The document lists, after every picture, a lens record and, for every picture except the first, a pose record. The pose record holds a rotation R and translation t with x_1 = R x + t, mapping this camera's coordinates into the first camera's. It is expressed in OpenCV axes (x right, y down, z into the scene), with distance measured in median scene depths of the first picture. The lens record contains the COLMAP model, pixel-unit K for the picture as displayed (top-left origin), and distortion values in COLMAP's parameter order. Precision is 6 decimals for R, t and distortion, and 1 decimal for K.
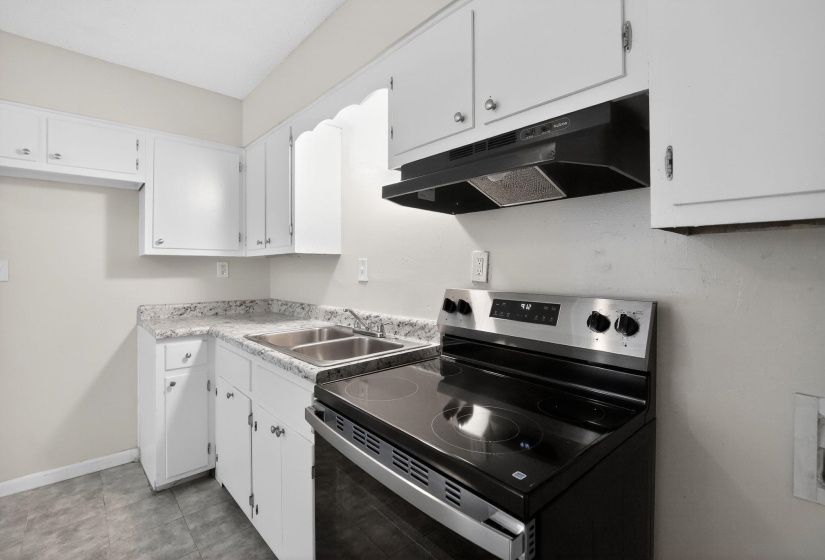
lens RADIAL K [[374.8, 0, 408.7], [0, 374.8, 267.6], [0, 0, 1]] dist [-0.012102, 0.000292]
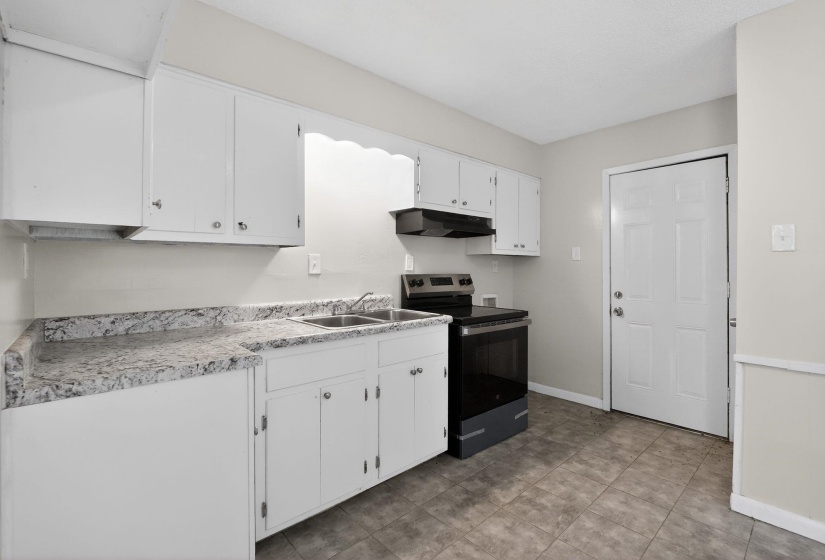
lens RADIAL K [[374.8, 0, 410.4], [0, 374.8, 267.6], [0, 0, 1]] dist [-0.012102, 0.000292]
pose [[0.004904, 0.004369, 0.999978, -1.279539], [-0.000191, 0.999990, -0.004368, 0.021659], [-0.999988, -0.000169, 0.004905, 0.708386]]
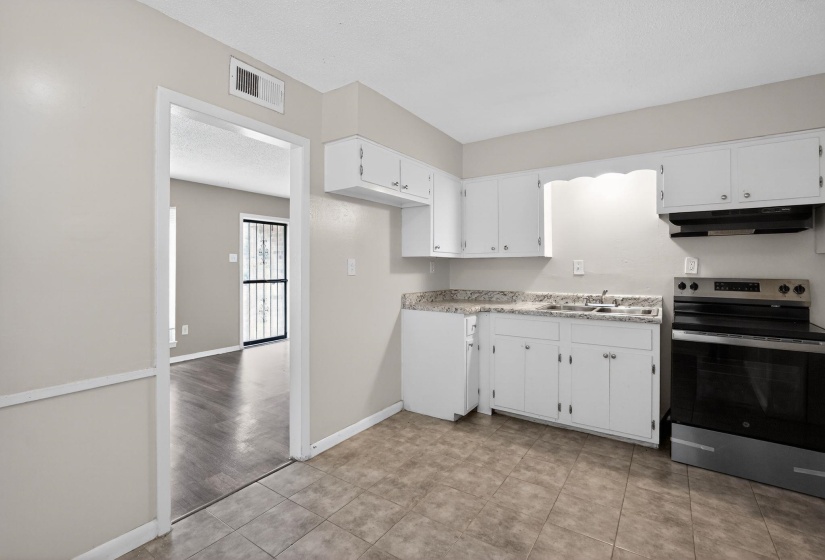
lens RADIAL K [[374.8, 0, 410.9], [0, 374.8, 264.5], [0, 0, 1]] dist [-0.012102, 0.000292]
pose [[0.972355, 0.003431, 0.233484, -1.191477], [-0.002381, 0.999986, -0.004778, 0.002691], [-0.233497, 0.004090, 0.972349, -0.373777]]
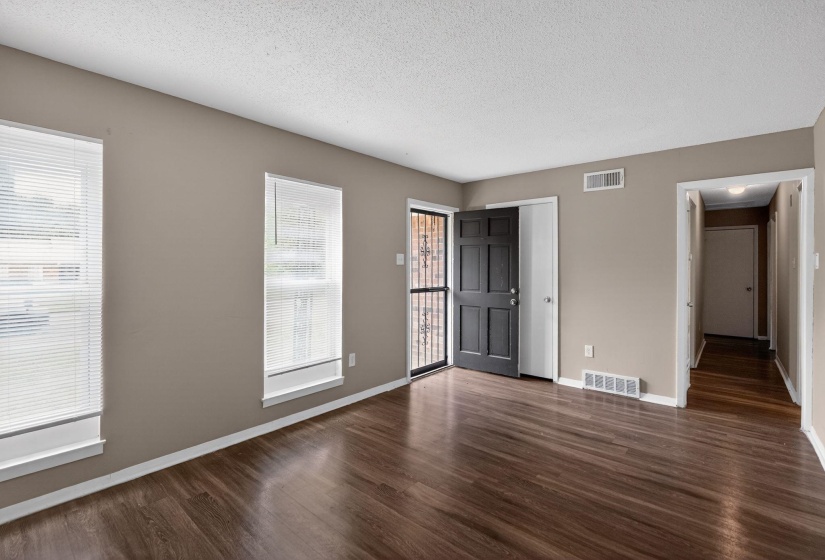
lens RADIAL K [[374.8, 0, 413.0], [0, 374.8, 269.4], [0, 0, 1]] dist [-0.012102, 0.000292]
pose [[0.991810, 0.005793, 0.127590, -1.995647], [-0.006682, 0.999956, 0.006543, -0.014342], [-0.127547, -0.007342, 0.991805, 0.562723]]
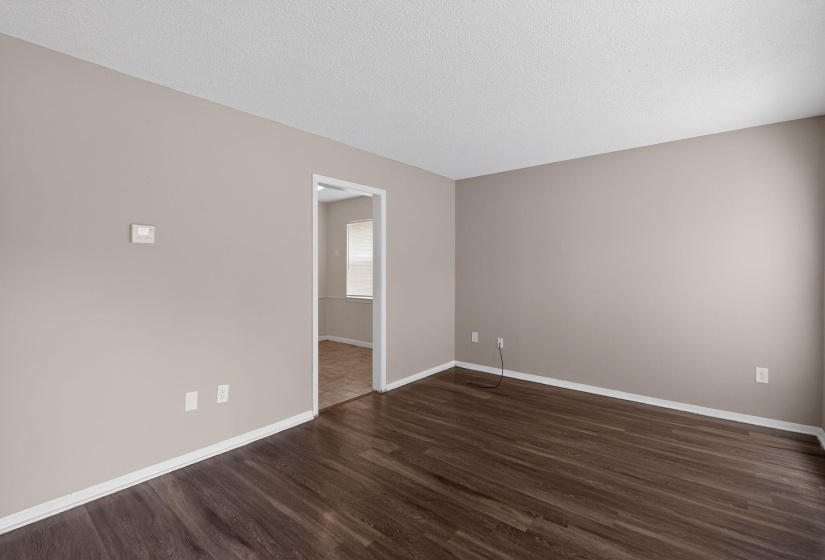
lens RADIAL K [[374.8, 0, 408.0], [0, 374.8, 280.2], [0, 0, 1]] dist [-0.012102, 0.000292]
pose [[-0.990225, 0.007960, -0.139250, -1.452289], [0.004144, 0.999608, 0.027673, 0.001630], [0.139416, 0.026826, -0.989870, 2.443184]]
